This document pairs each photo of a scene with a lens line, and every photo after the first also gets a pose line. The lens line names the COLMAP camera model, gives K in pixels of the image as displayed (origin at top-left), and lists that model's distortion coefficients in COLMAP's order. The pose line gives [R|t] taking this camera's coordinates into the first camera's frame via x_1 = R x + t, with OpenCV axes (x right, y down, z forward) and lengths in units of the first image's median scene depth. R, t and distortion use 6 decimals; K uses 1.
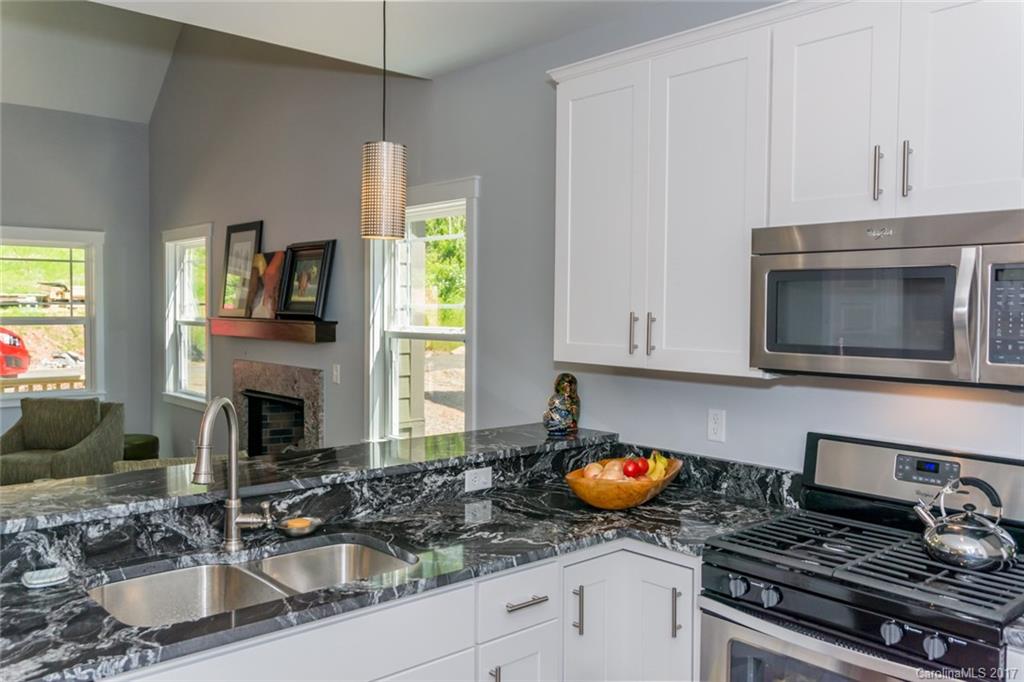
lens RADIAL K [[843.1, 0, 510.8], [0, 843.1, 327.4], [0, 0, 1]] dist [0.007174, 0.002199]
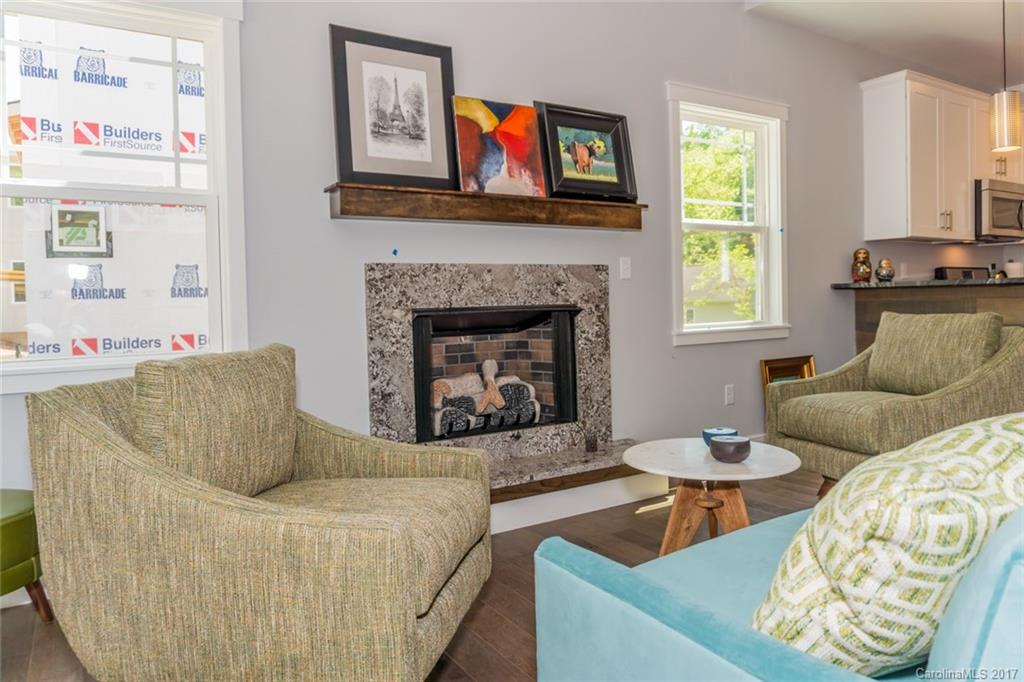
lens RADIAL K [[698.4, 0, 513.7], [0, 698.4, 319.2], [0, 0, 1]] dist [-0.020259, 0.001963]
pose [[0.164885, -0.035403, 0.985677, -1.463401], [0.052359, 0.998261, 0.027097, 0.127312], [-0.984922, 0.047141, 0.166451, 1.539874]]
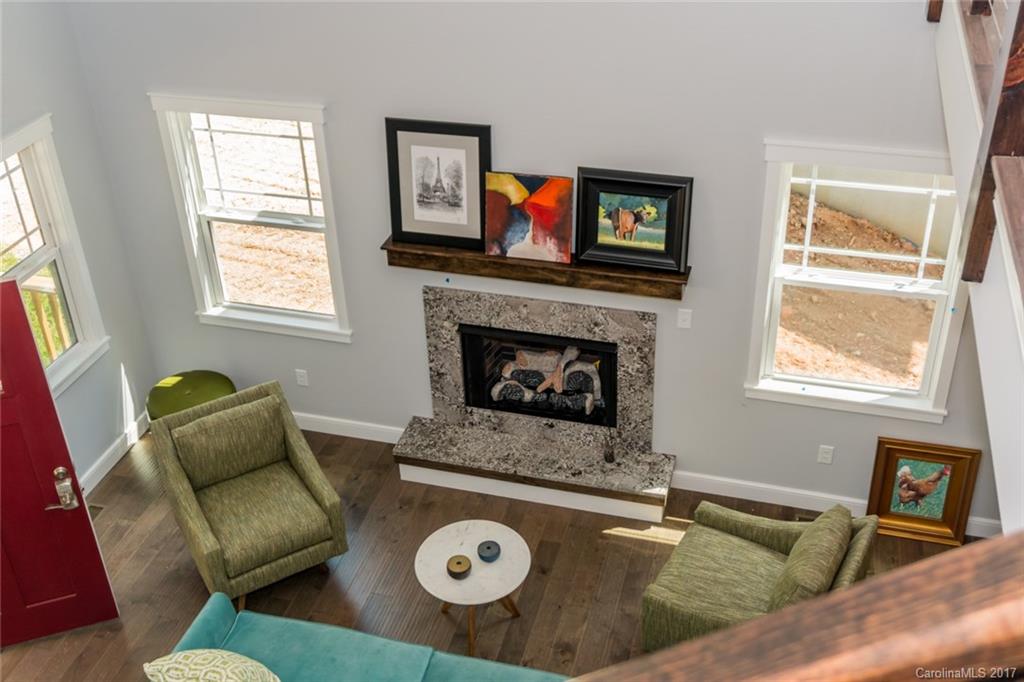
lens RADIAL K [[1086.1, 0, 513.4], [0, 1086.1, 296.1], [0, 0, 1]] dist [0.005066, 0.004940]
pose [[0.843170, -0.307395, 0.441103, -1.293507], [0.055123, 0.865536, 0.497804, -0.814743], [-0.534813, -0.395419, 0.746739, 0.424002]]
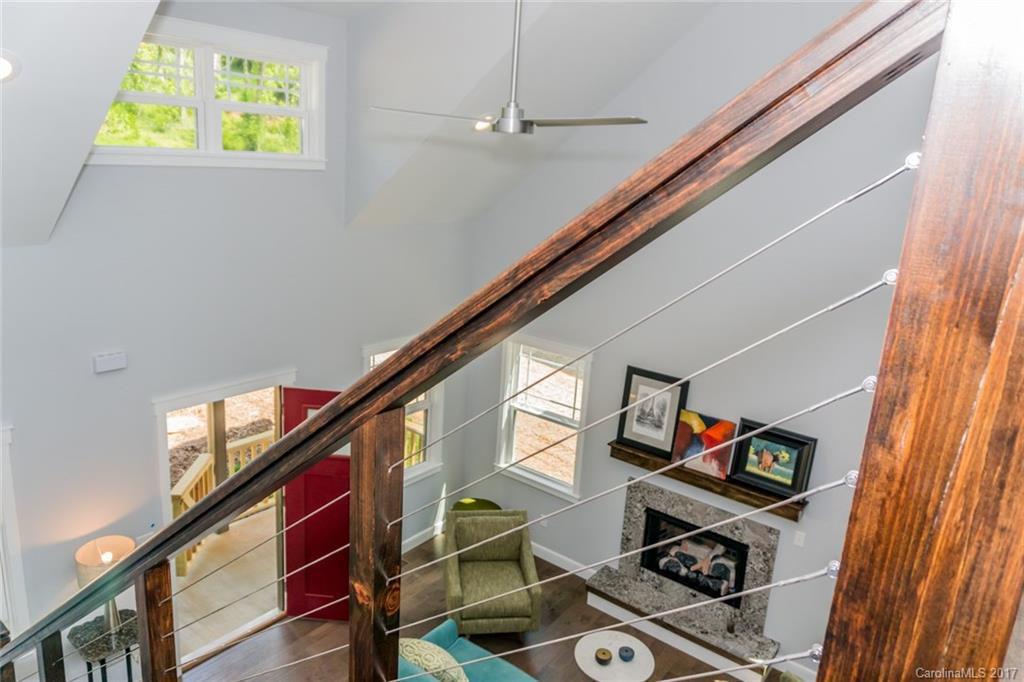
lens RADIAL K [[698.4, 0, 513.7], [0, 698.4, 319.2], [0, 0, 1]] dist [-0.020259, 0.001963]
pose [[0.981678, 0.008783, 0.190343, -1.262769], [-0.048271, 0.977815, 0.203832, -0.694063], [-0.184330, -0.209286, 0.960324, 0.254148]]
